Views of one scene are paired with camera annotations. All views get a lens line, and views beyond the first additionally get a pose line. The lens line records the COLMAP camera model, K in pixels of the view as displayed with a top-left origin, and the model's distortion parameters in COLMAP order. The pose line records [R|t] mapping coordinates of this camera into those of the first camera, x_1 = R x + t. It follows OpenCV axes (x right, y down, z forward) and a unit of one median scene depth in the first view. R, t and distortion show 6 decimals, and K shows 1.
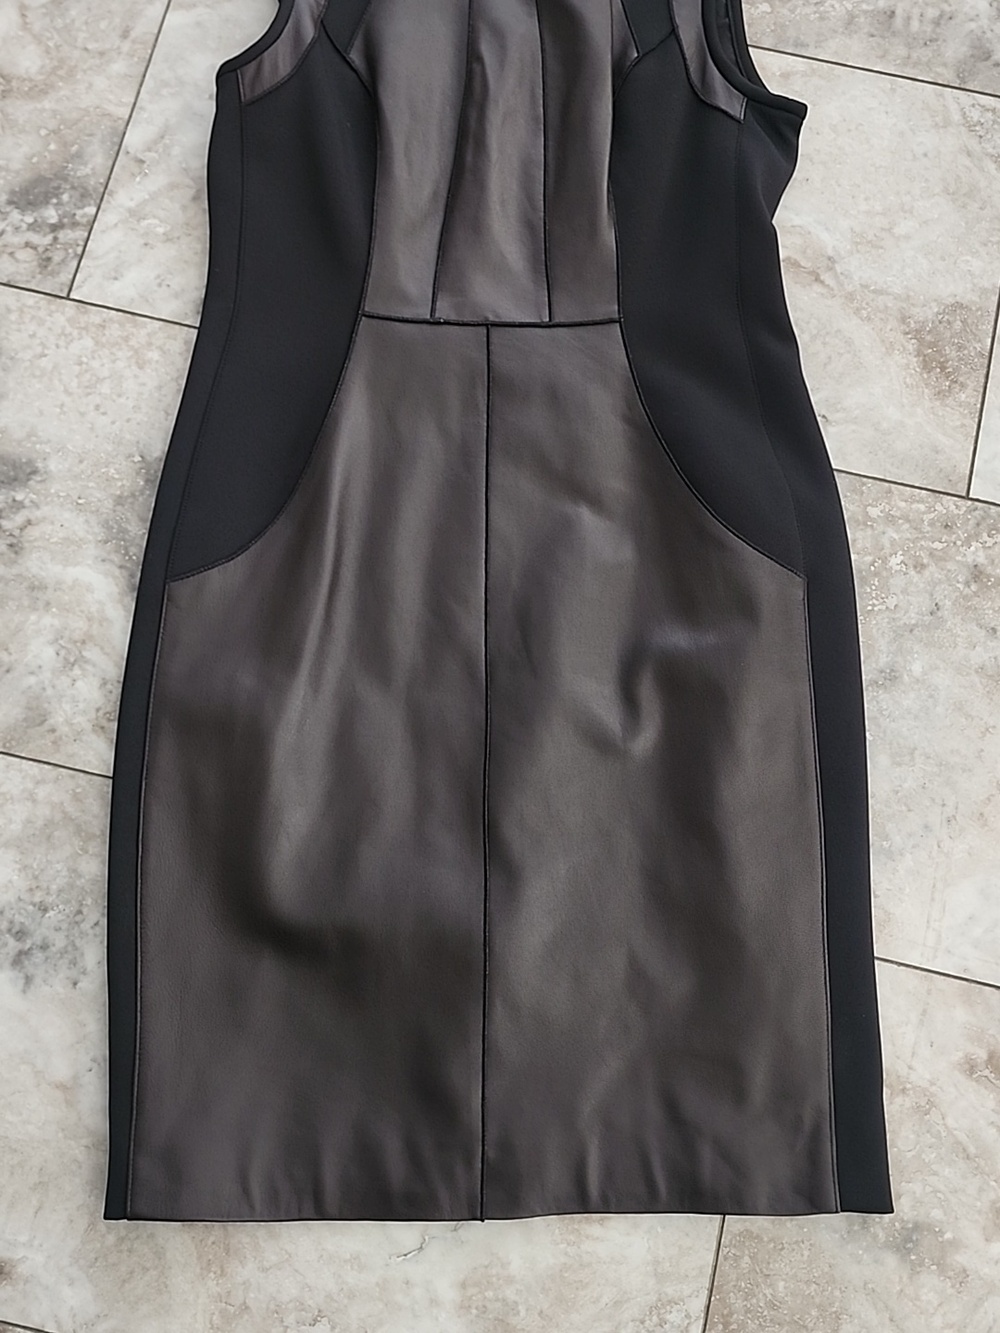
lens RADIAL K [[1493.3, 0, 522.2], [0, 1493.3, 706.0], [0, 0, 1]] dist [-0.008745, 0.000000]
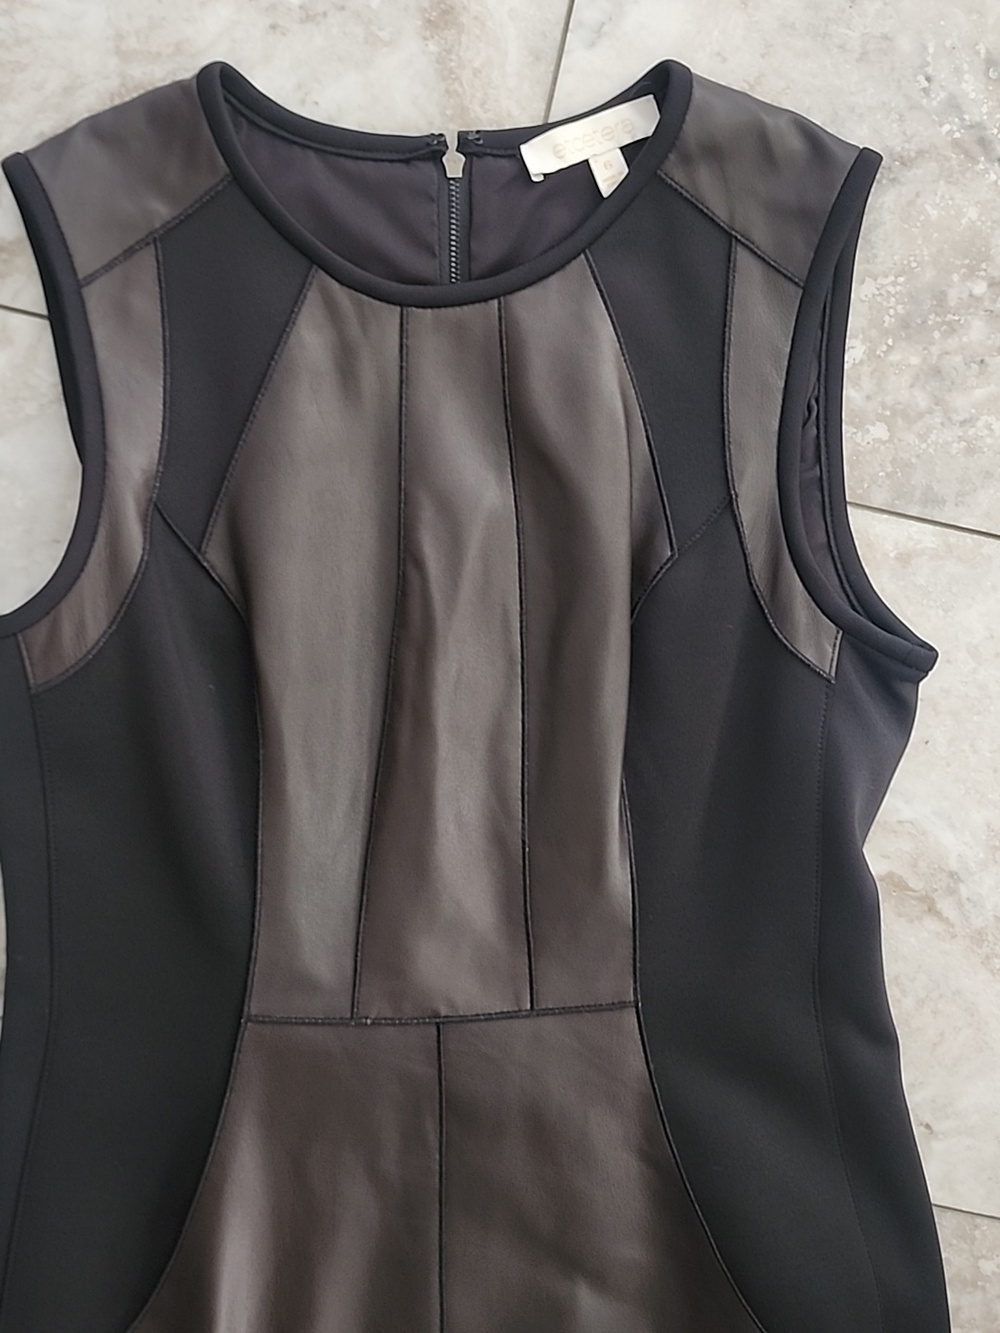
lens RADIAL K [[1493.3, 0, 545.4], [0, 1493.3, 595.7], [0, 0, 1]] dist [-0.008745, 0.000000]
pose [[0.999397, -0.007545, 0.033889, 0.003418], [-0.003477, 0.949447, 0.313907, -0.651780], [-0.034544, -0.313836, 0.948849, 0.431875]]
